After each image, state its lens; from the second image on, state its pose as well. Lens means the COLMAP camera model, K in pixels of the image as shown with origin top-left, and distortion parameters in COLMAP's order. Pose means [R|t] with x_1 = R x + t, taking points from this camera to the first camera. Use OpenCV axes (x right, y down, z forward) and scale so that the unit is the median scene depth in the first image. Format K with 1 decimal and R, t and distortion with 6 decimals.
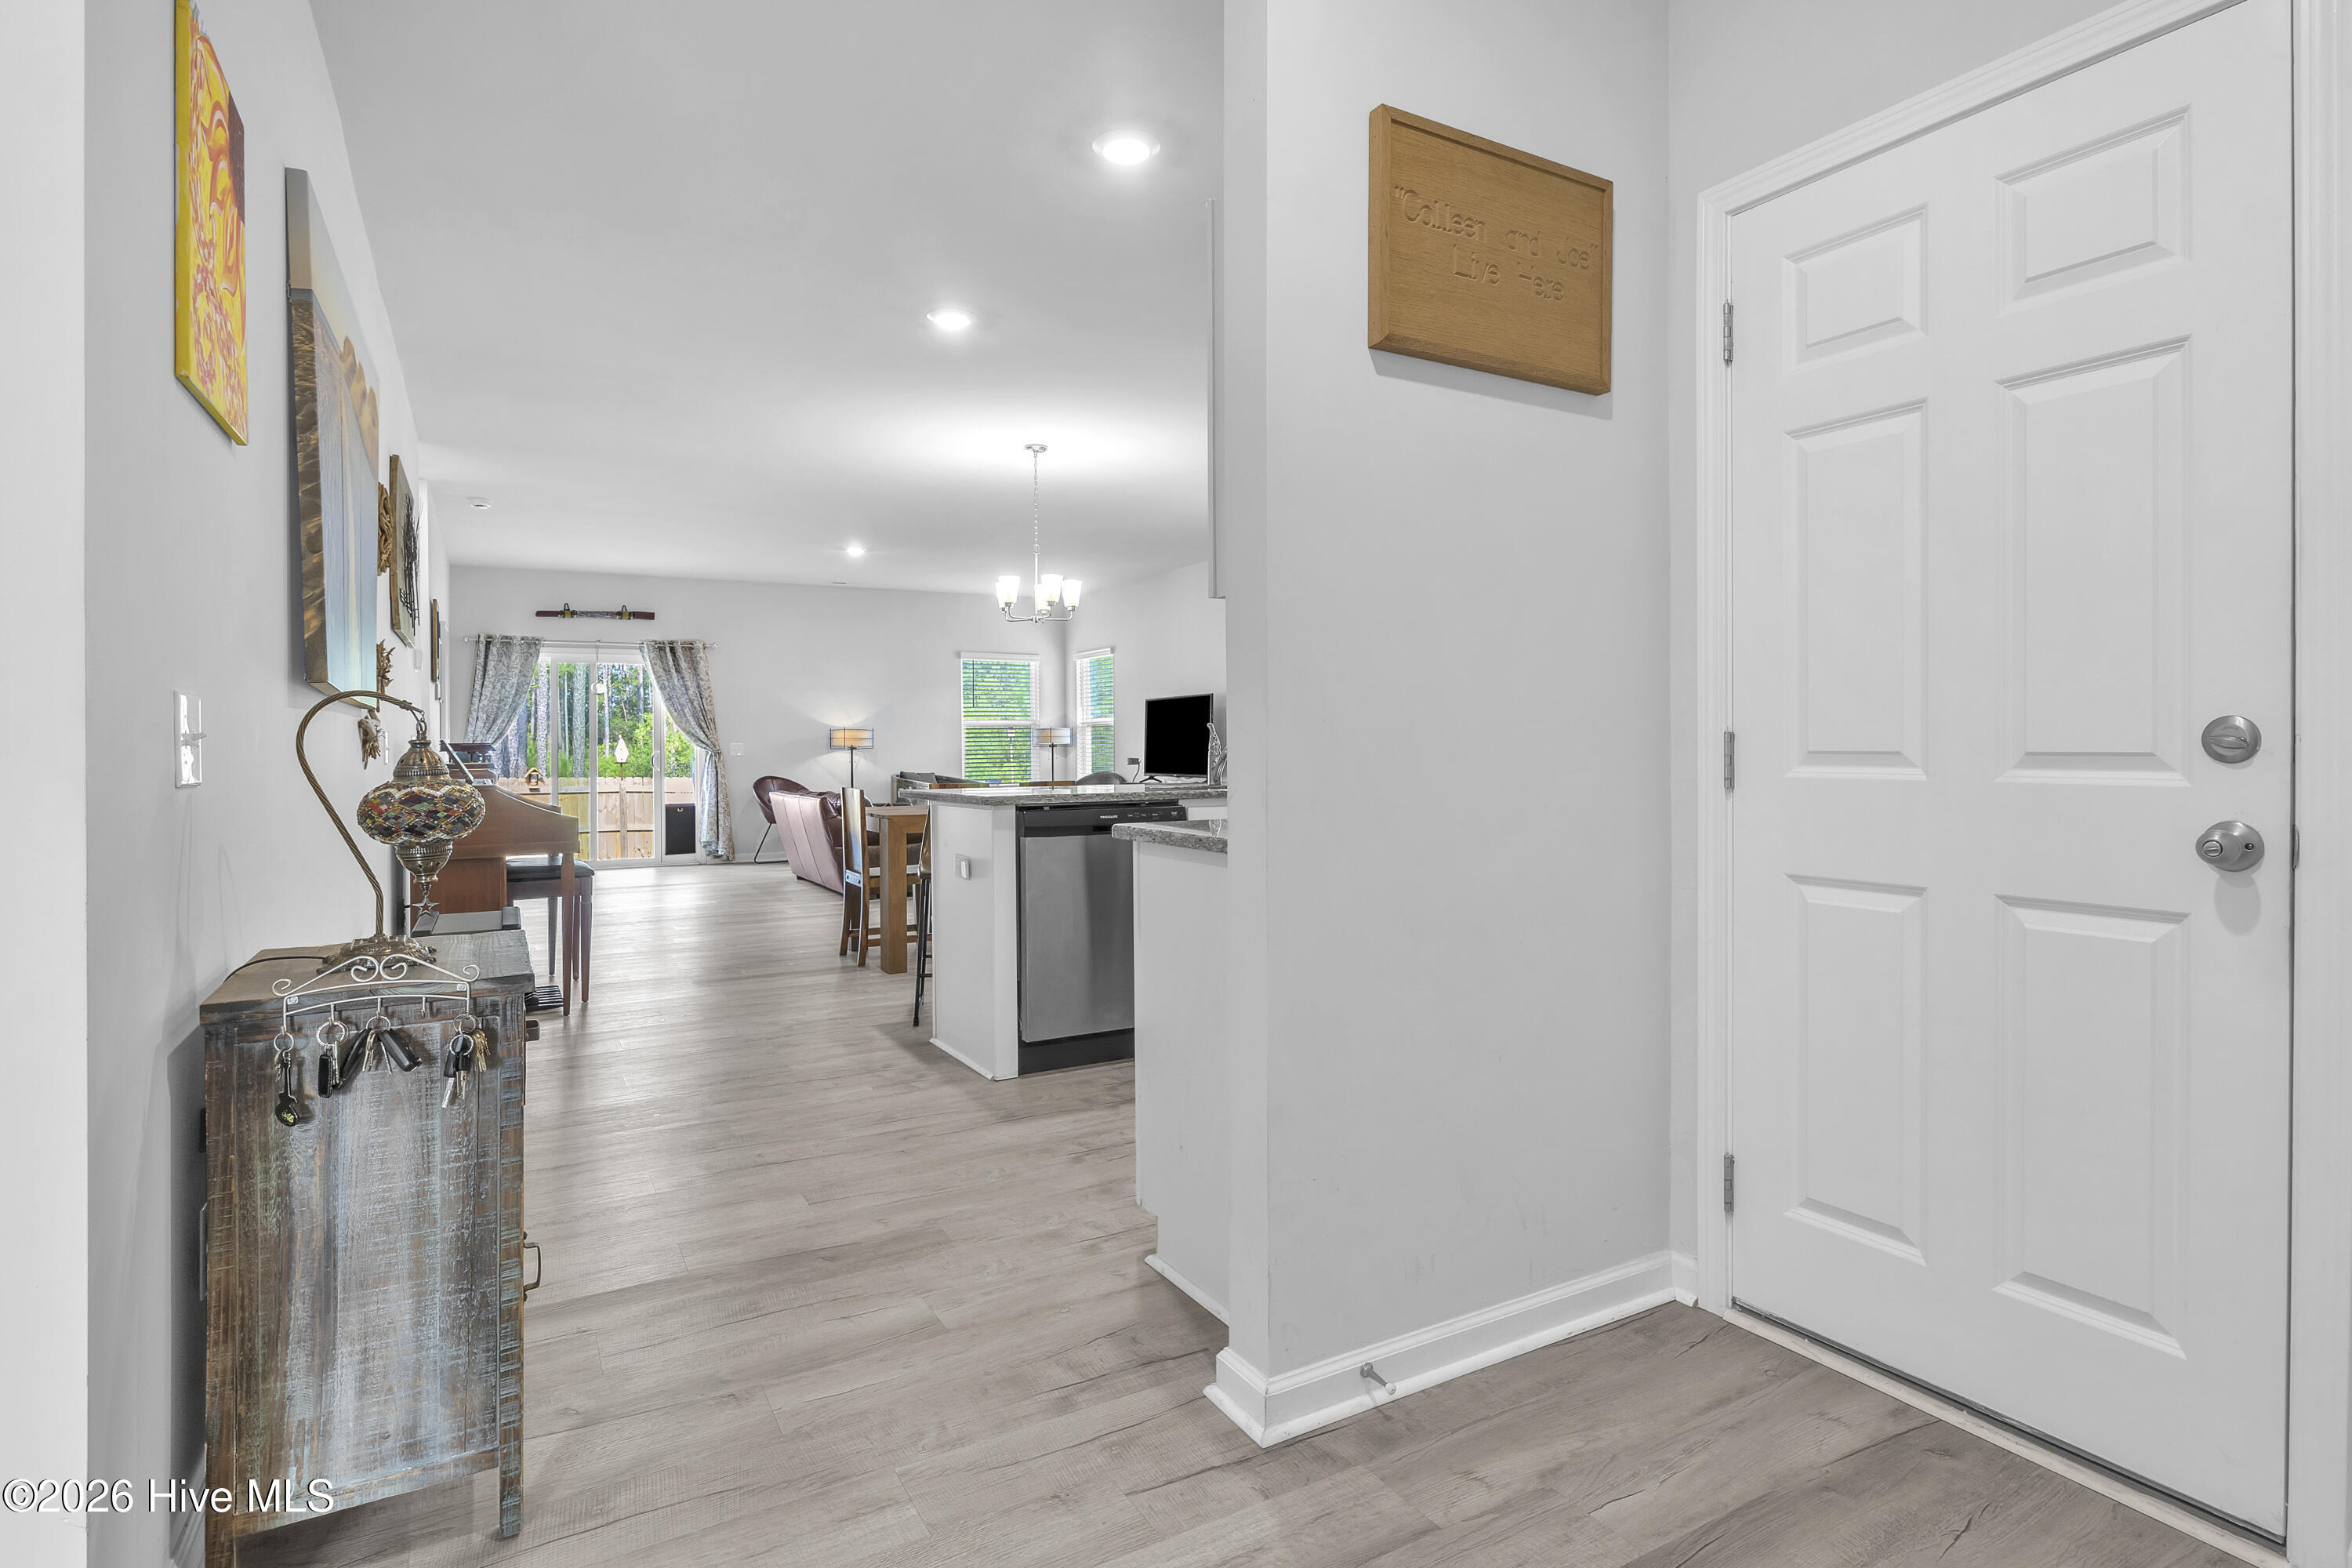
lens RADIAL K [[1200.6, 0, 1189.5], [0, 1200.6, 736.2], [0, 0, 1]] dist [-0.008634, -0.000649]
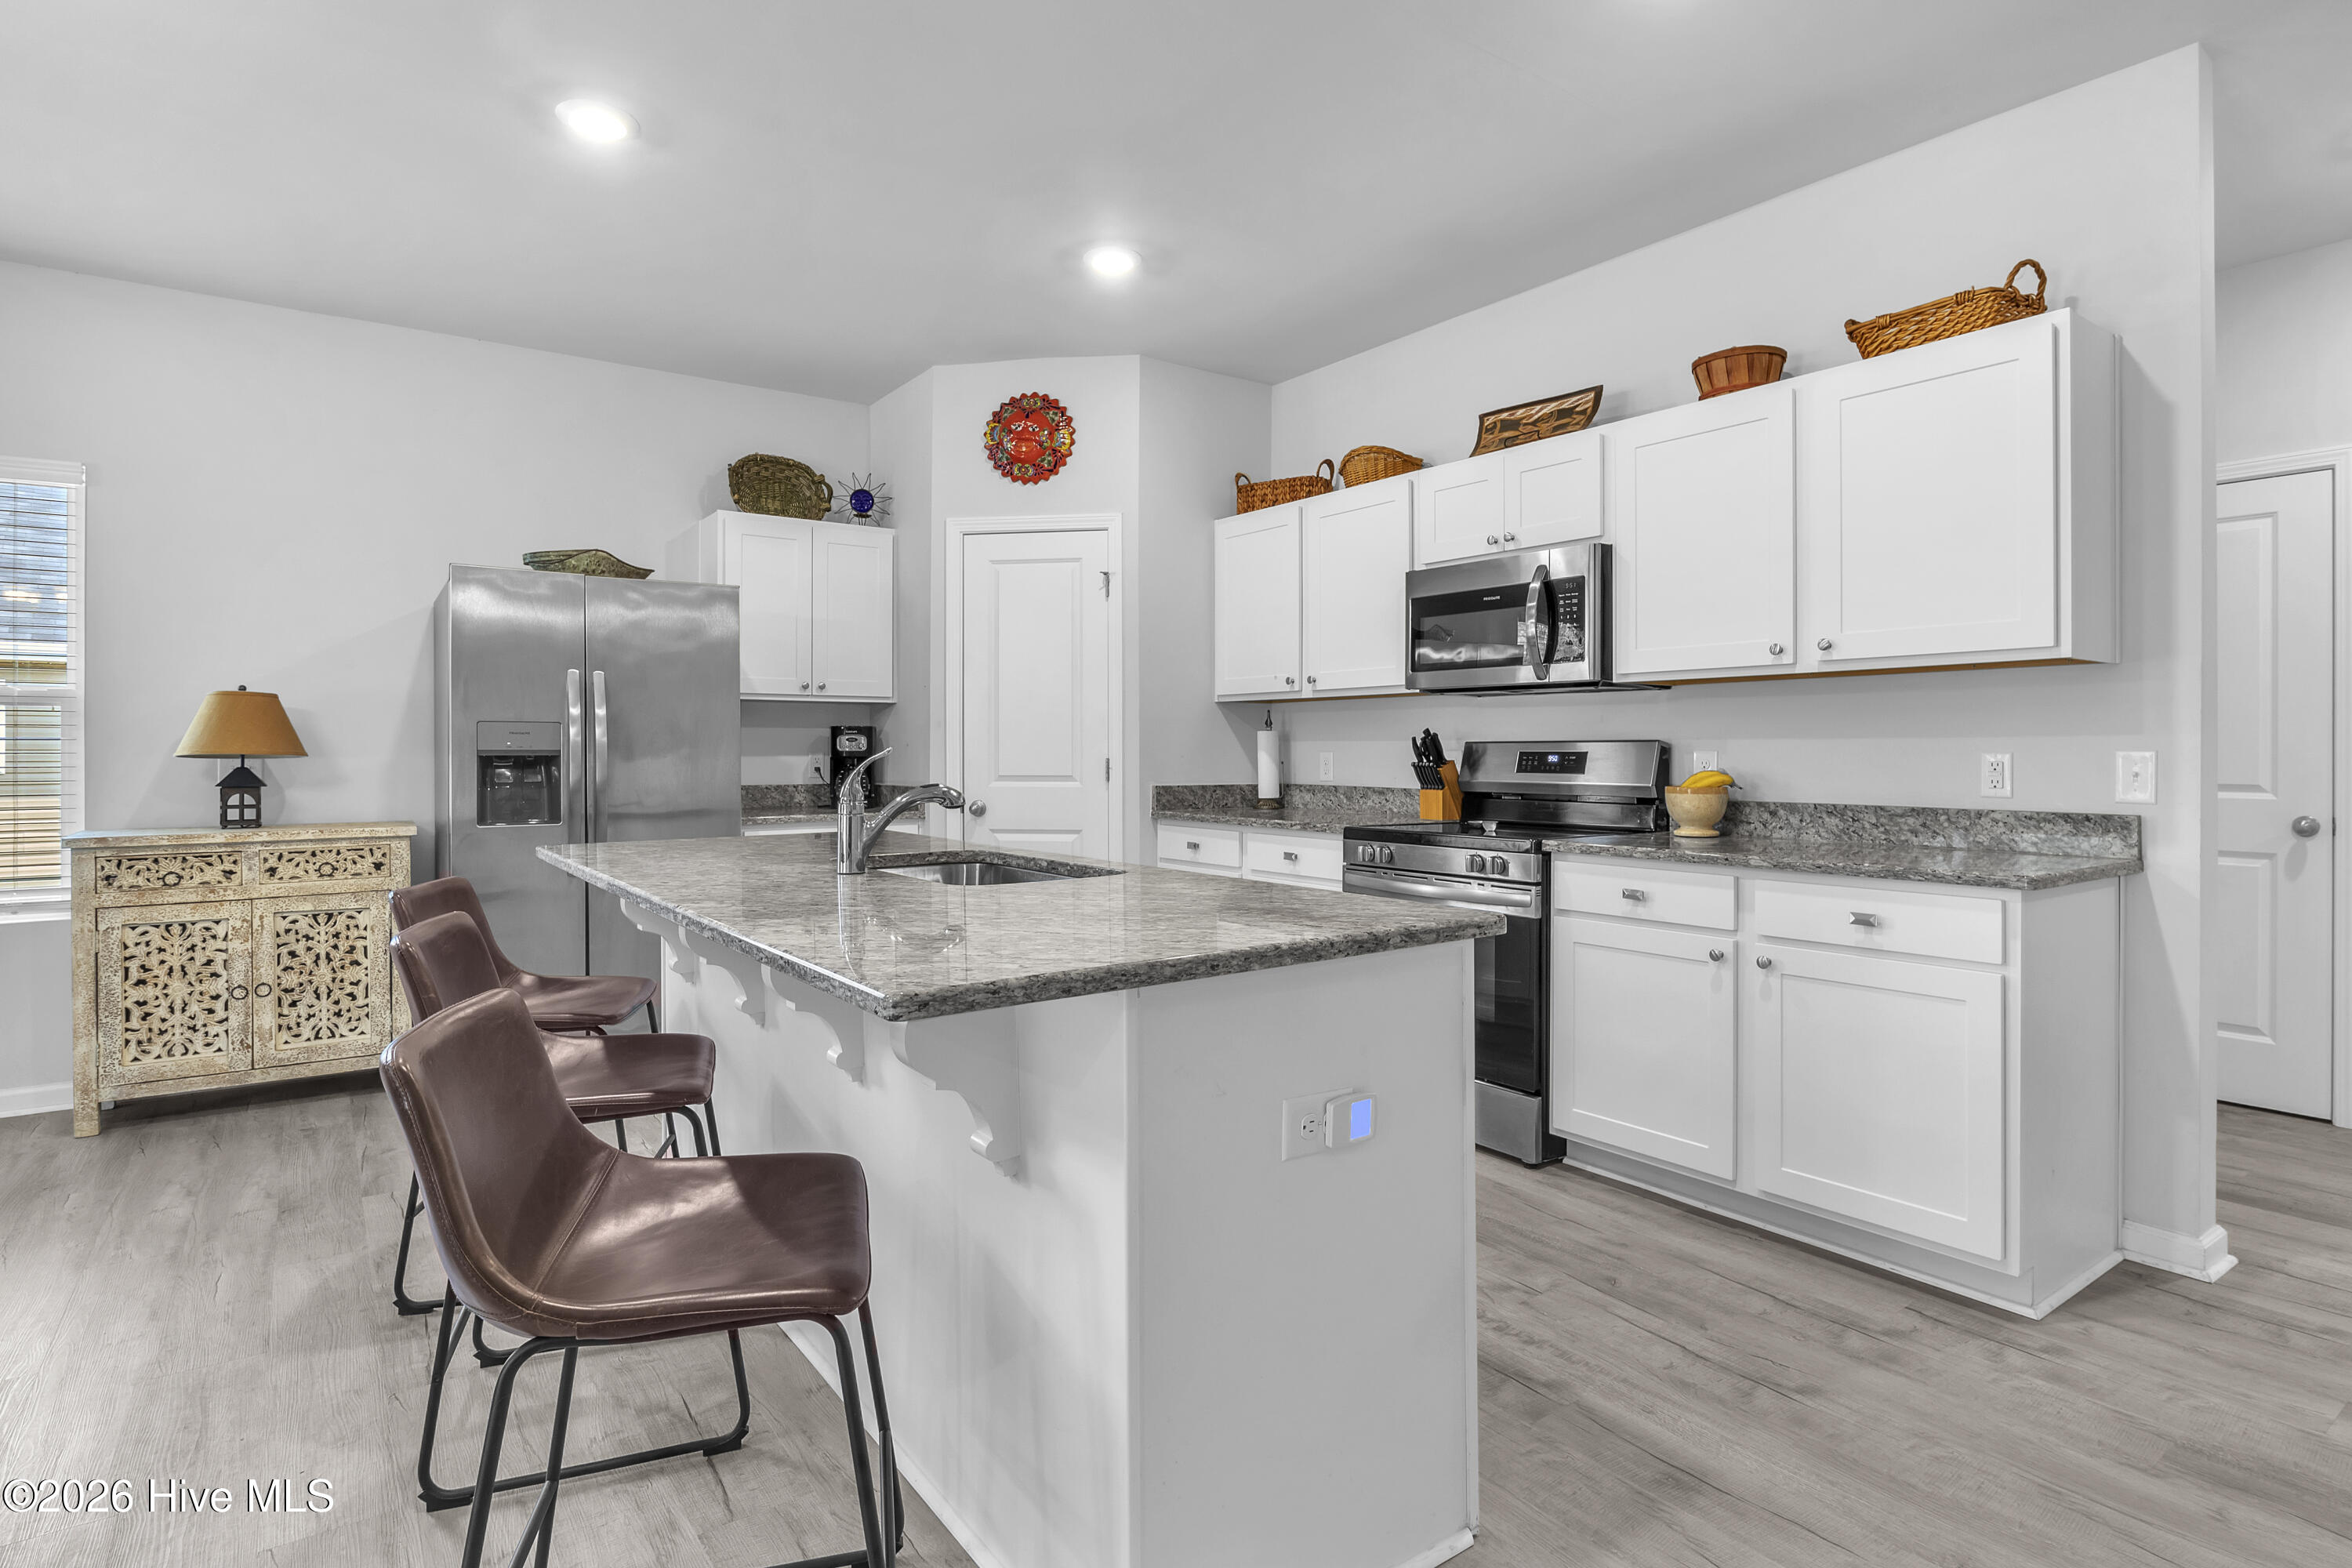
lens RADIAL K [[1200.6, 0, 1192.1], [0, 1200.6, 753.3], [0, 0, 1]] dist [-0.008634, -0.000649]
pose [[-0.098709, 0.005364, 0.995102, -0.216590], [-0.005035, 0.999970, -0.005889, -0.002477], [-0.995104, -0.005592, -0.098679, 0.413555]]
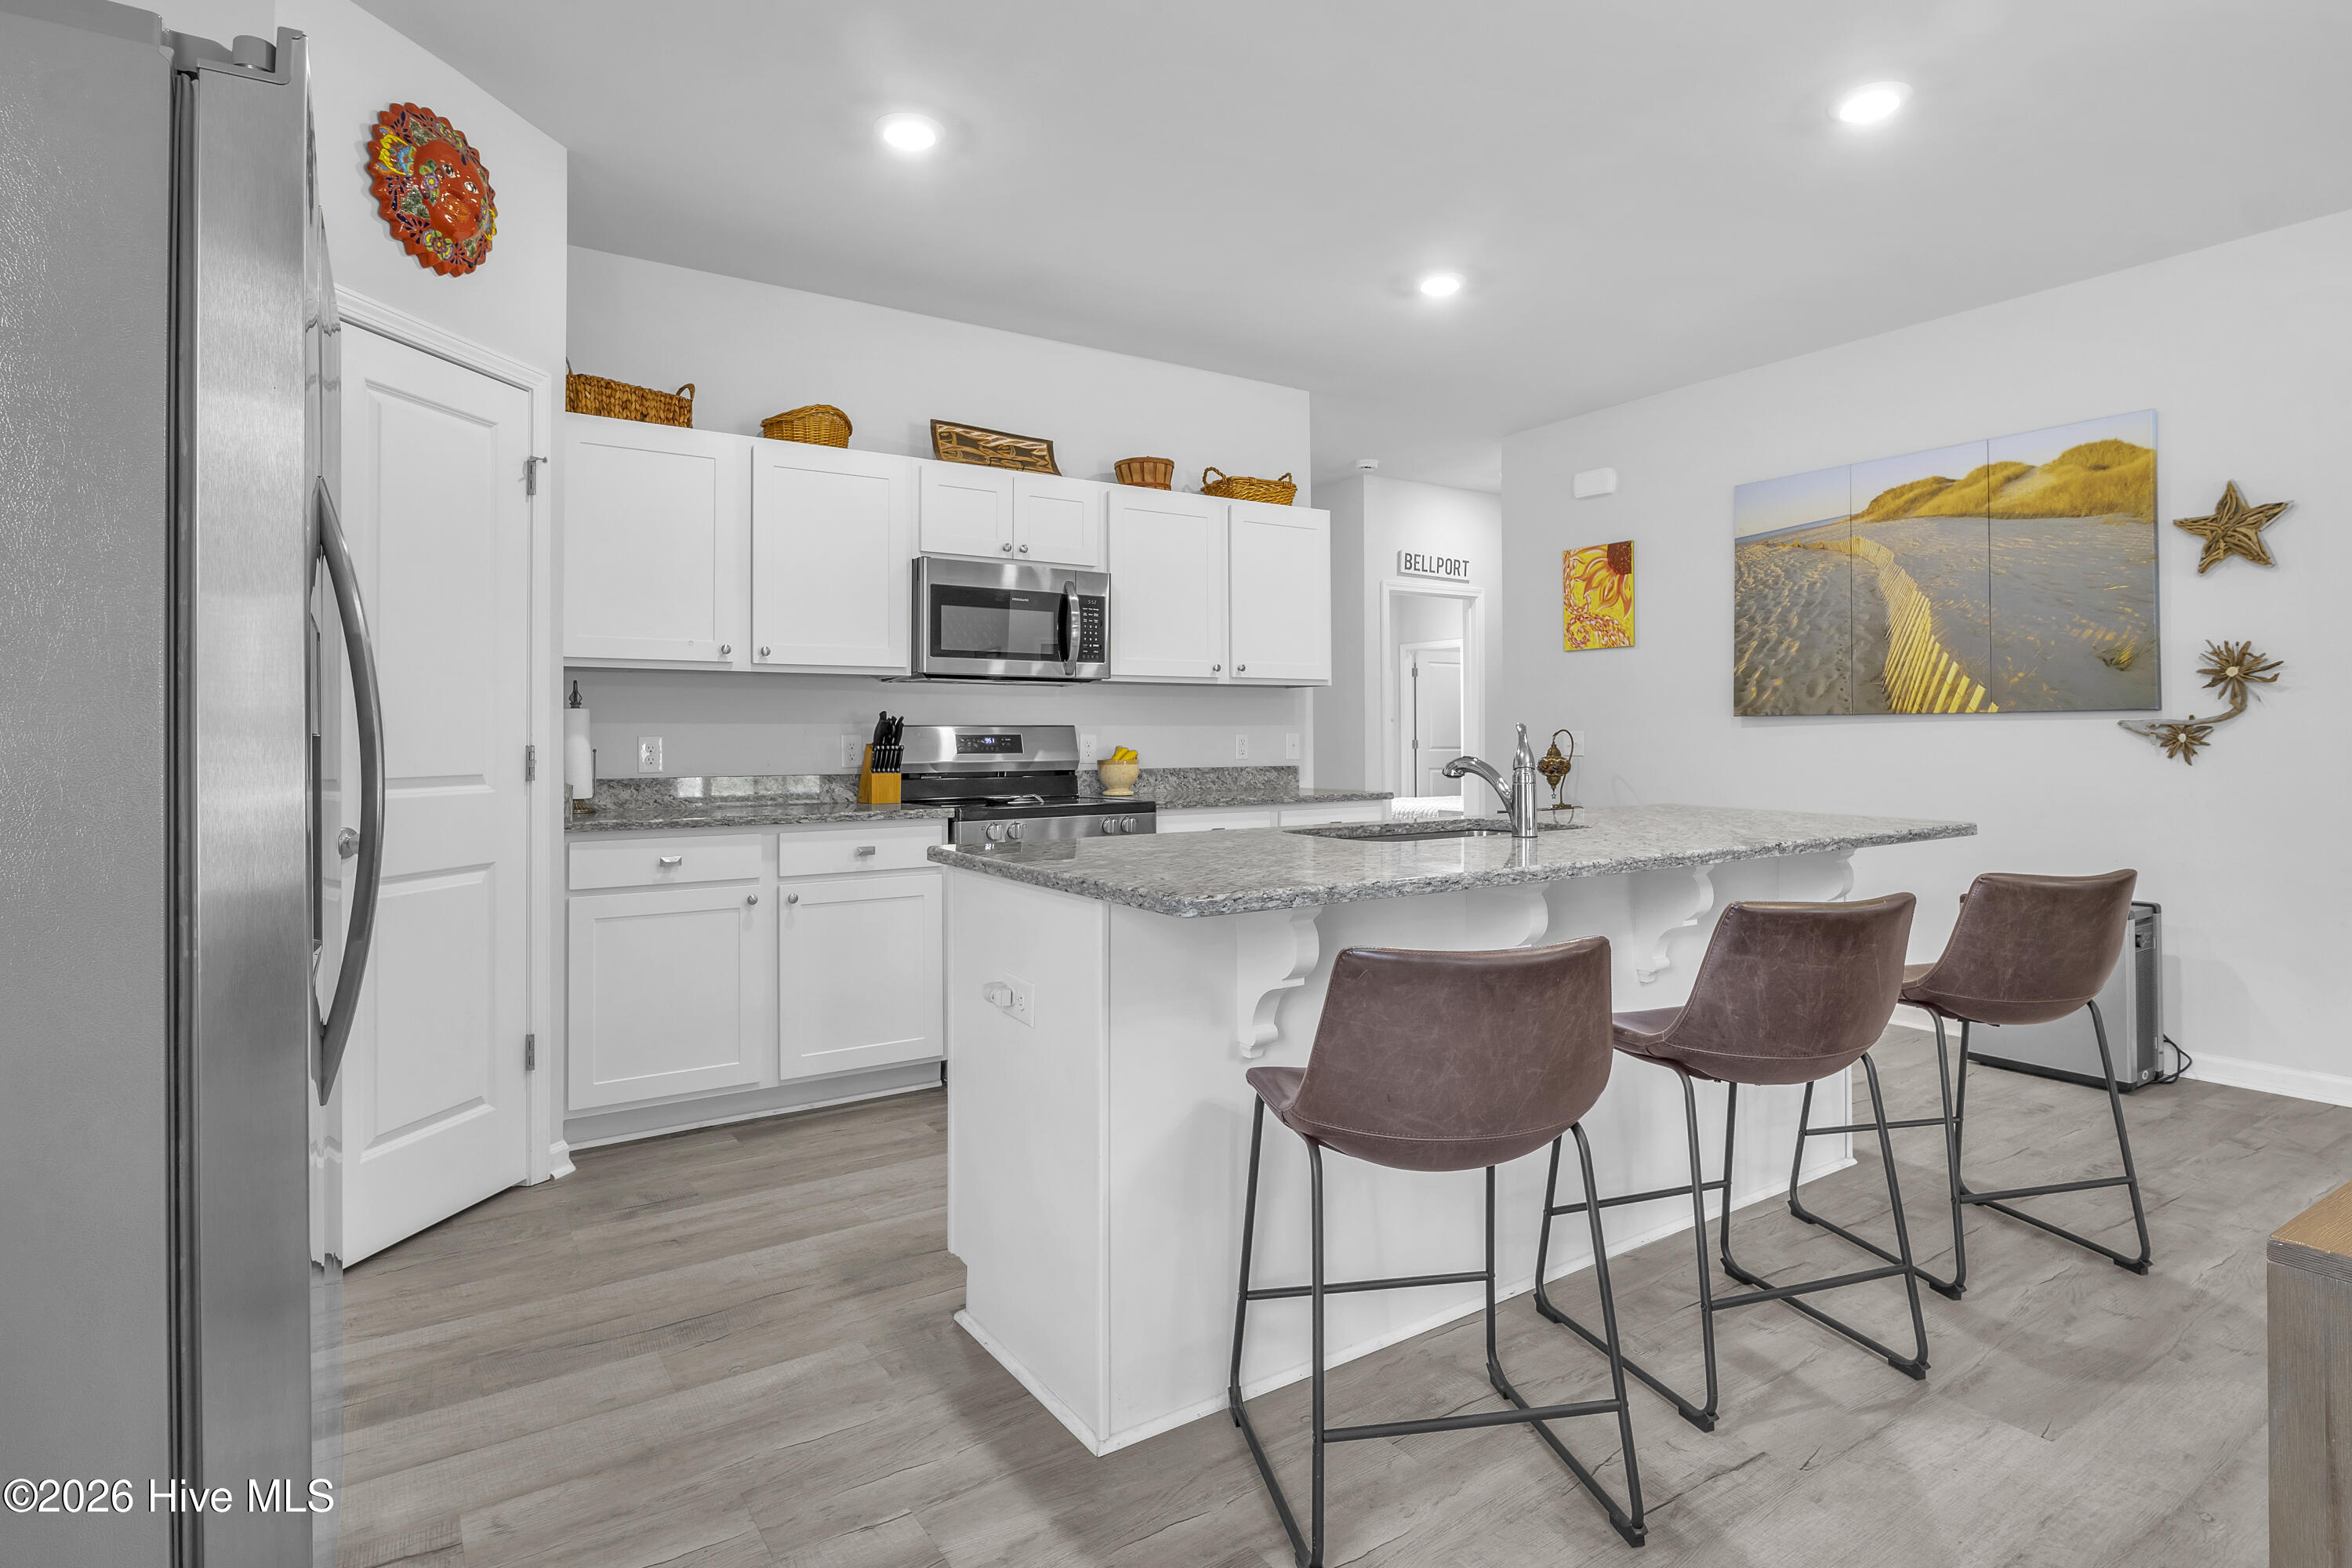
lens RADIAL K [[1200.6, 0, 1169.7], [0, 1200.6, 759.7], [0, 0, 1]] dist [-0.008634, -0.000649]
pose [[-0.998665, 0.014436, -0.049589, 0.098932], [0.013929, 0.999847, 0.010547, -0.000417], [0.049734, 0.009842, -0.998714, 0.700644]]
